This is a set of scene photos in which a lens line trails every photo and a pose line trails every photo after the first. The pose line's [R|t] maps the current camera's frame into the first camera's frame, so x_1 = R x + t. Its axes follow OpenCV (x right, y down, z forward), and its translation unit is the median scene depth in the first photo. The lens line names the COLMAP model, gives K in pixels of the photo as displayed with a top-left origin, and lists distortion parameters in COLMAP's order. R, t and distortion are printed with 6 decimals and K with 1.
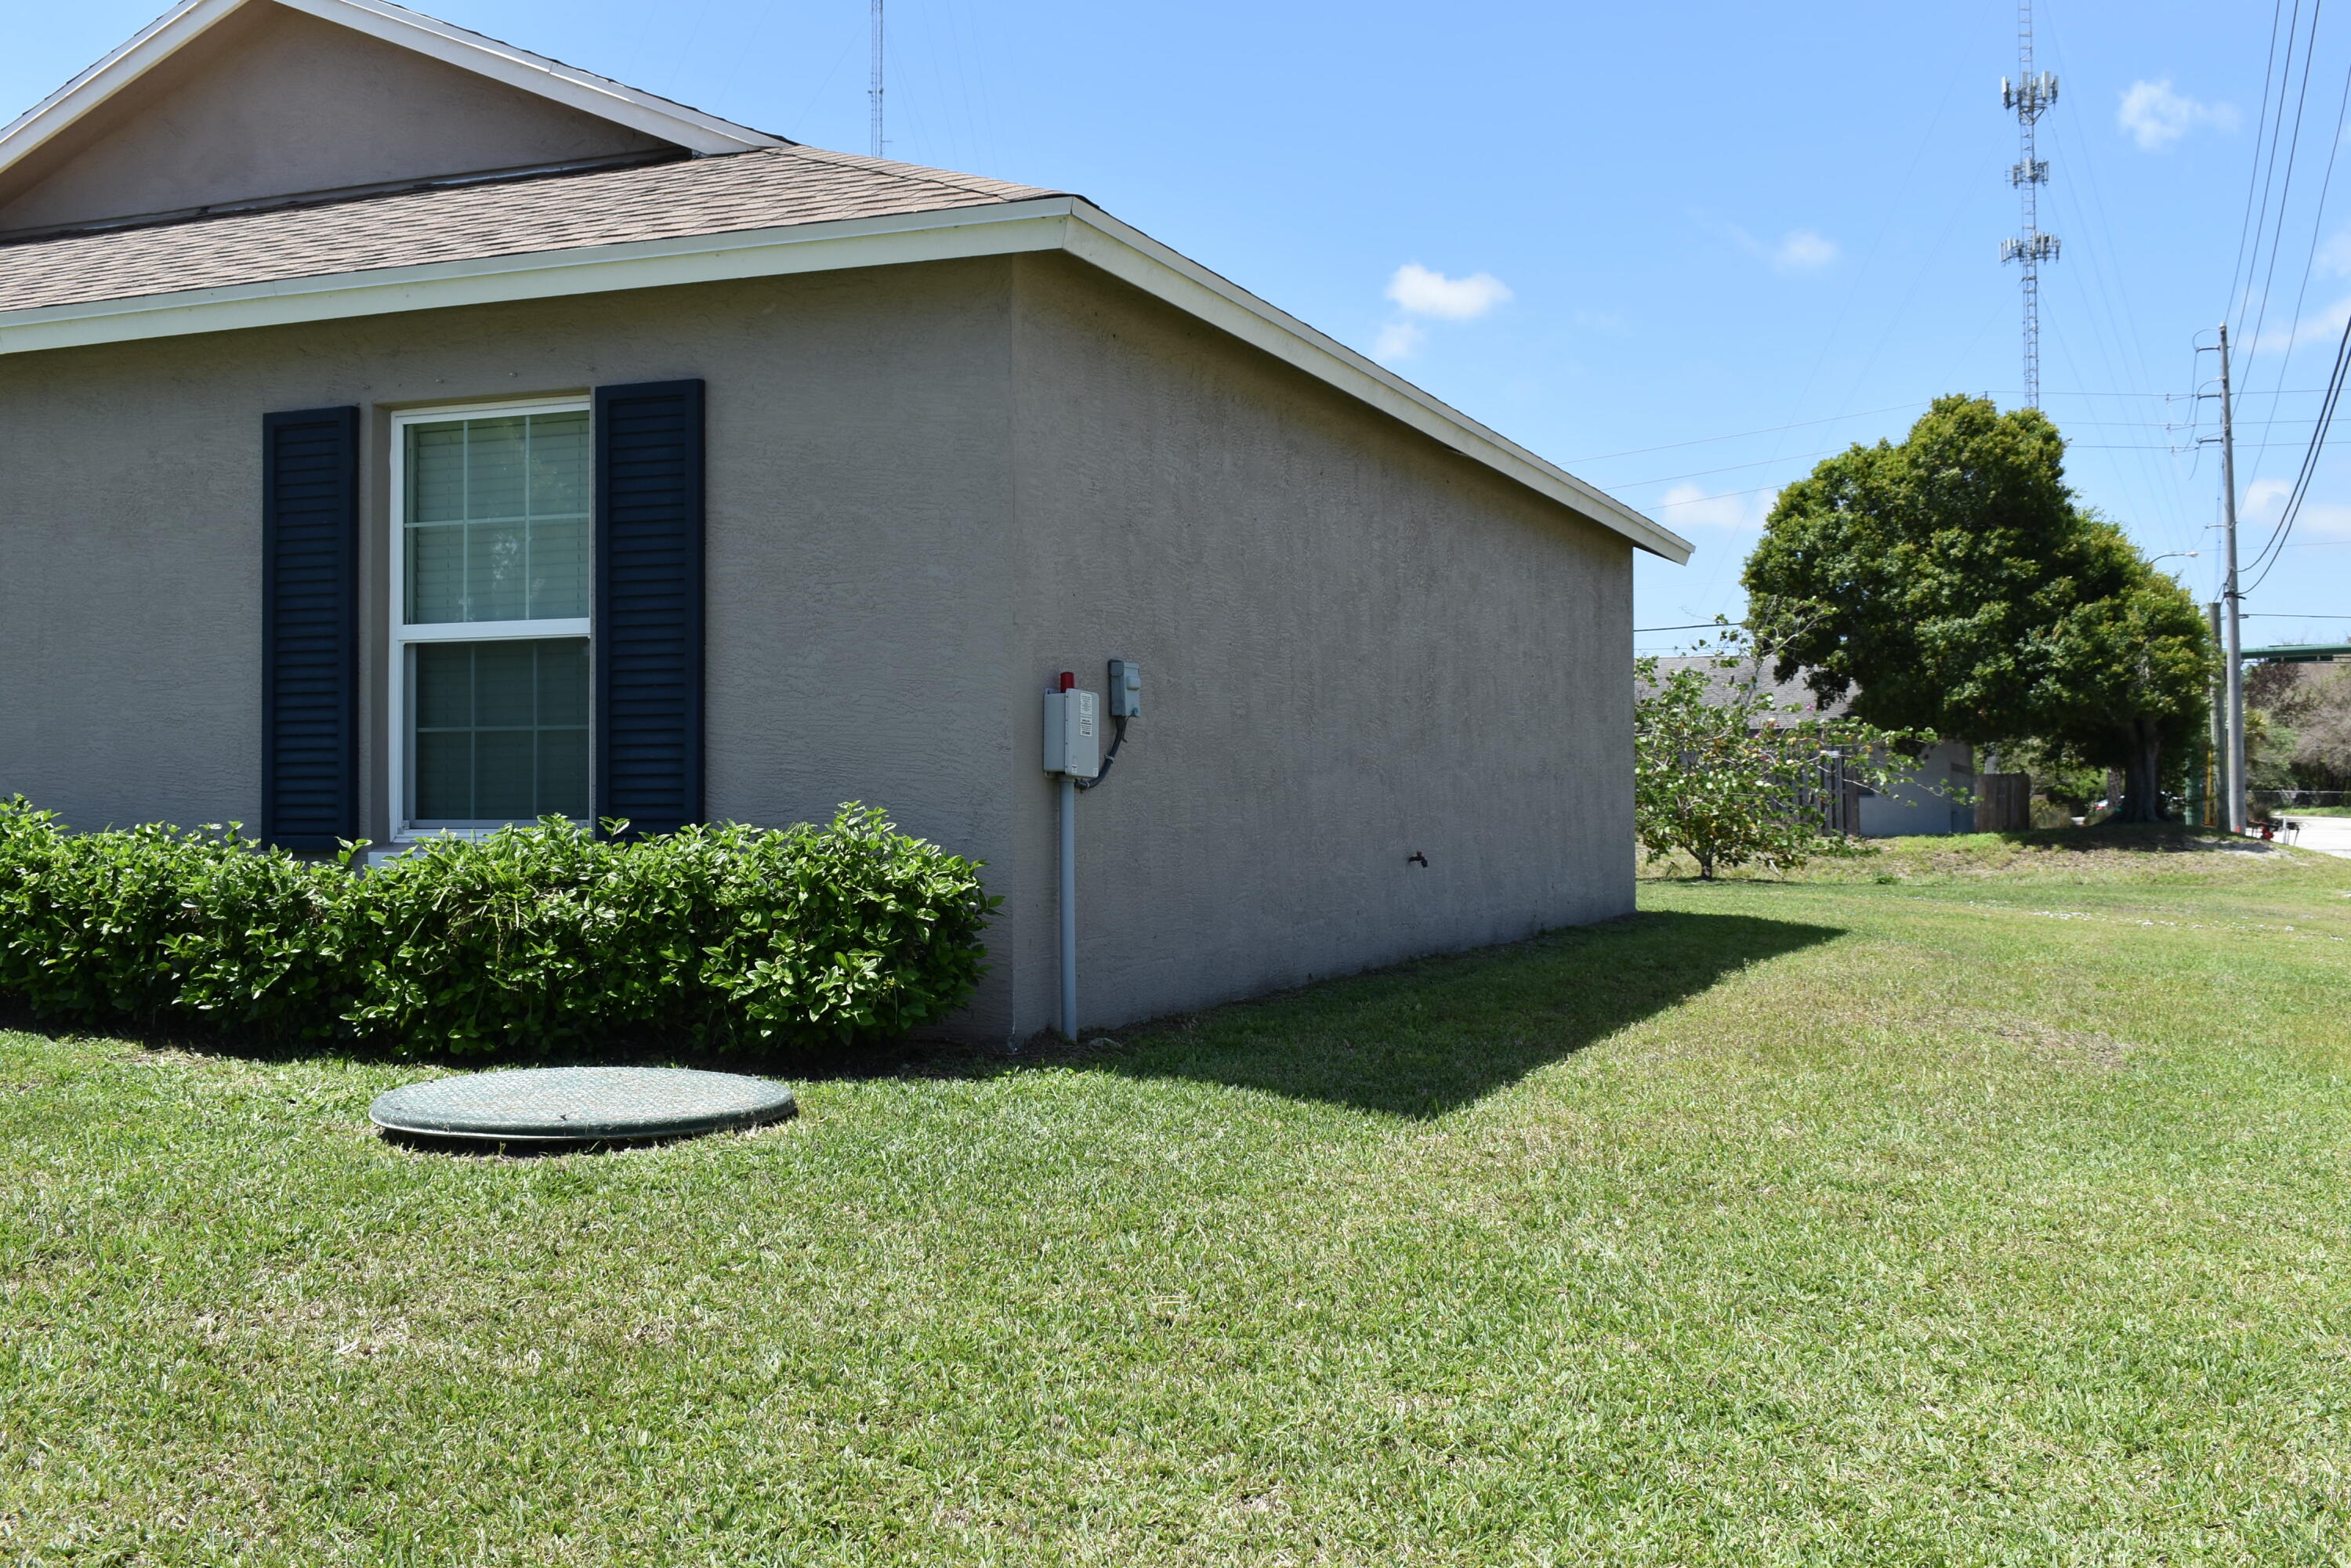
lens RADIAL K [[2516.4, 0, 1180.2], [0, 2516.4, 781.7], [0, 0, 1]] dist [-0.067320, 0.000000]
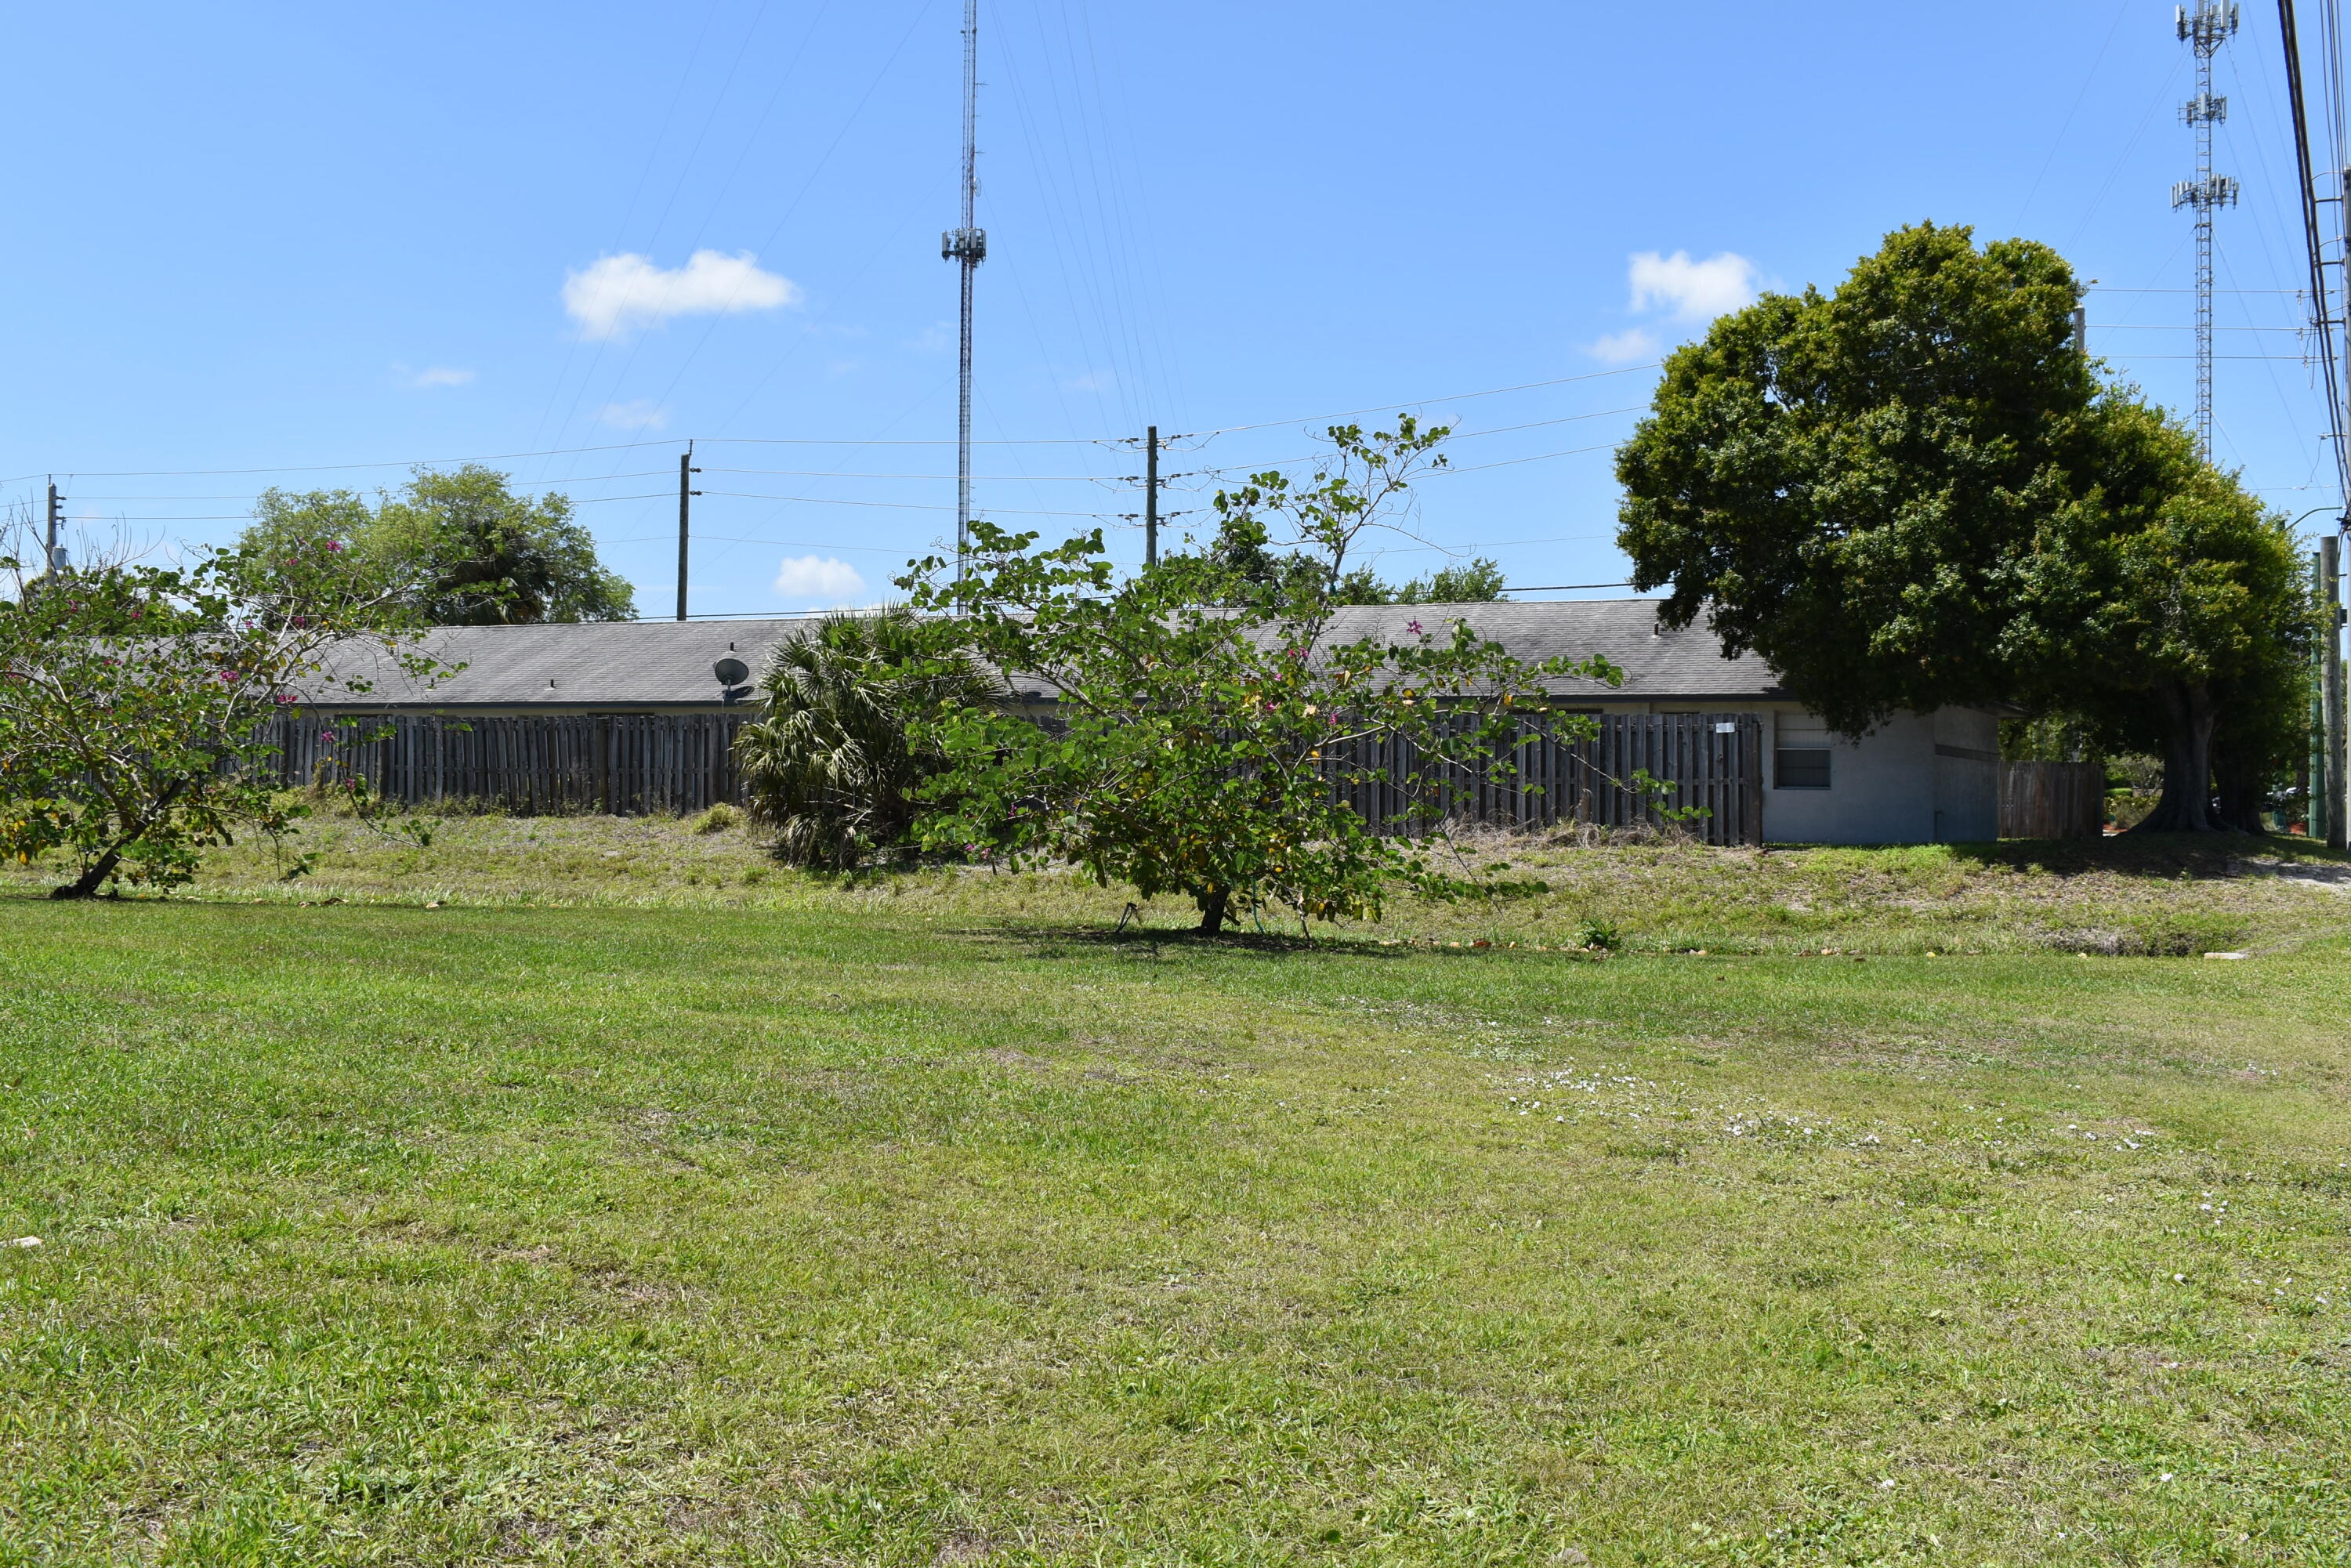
lens RADIAL K [[2516.4, 0, 1163.3], [0, 2516.4, 784.2], [0, 0, 1]] dist [-0.067320, 0.000000]
pose [[0.996919, 0.014493, -0.077083, 0.161194], [-0.013822, 0.999862, 0.009228, 0.000508], [0.077207, -0.008135, 0.996982, 0.295489]]
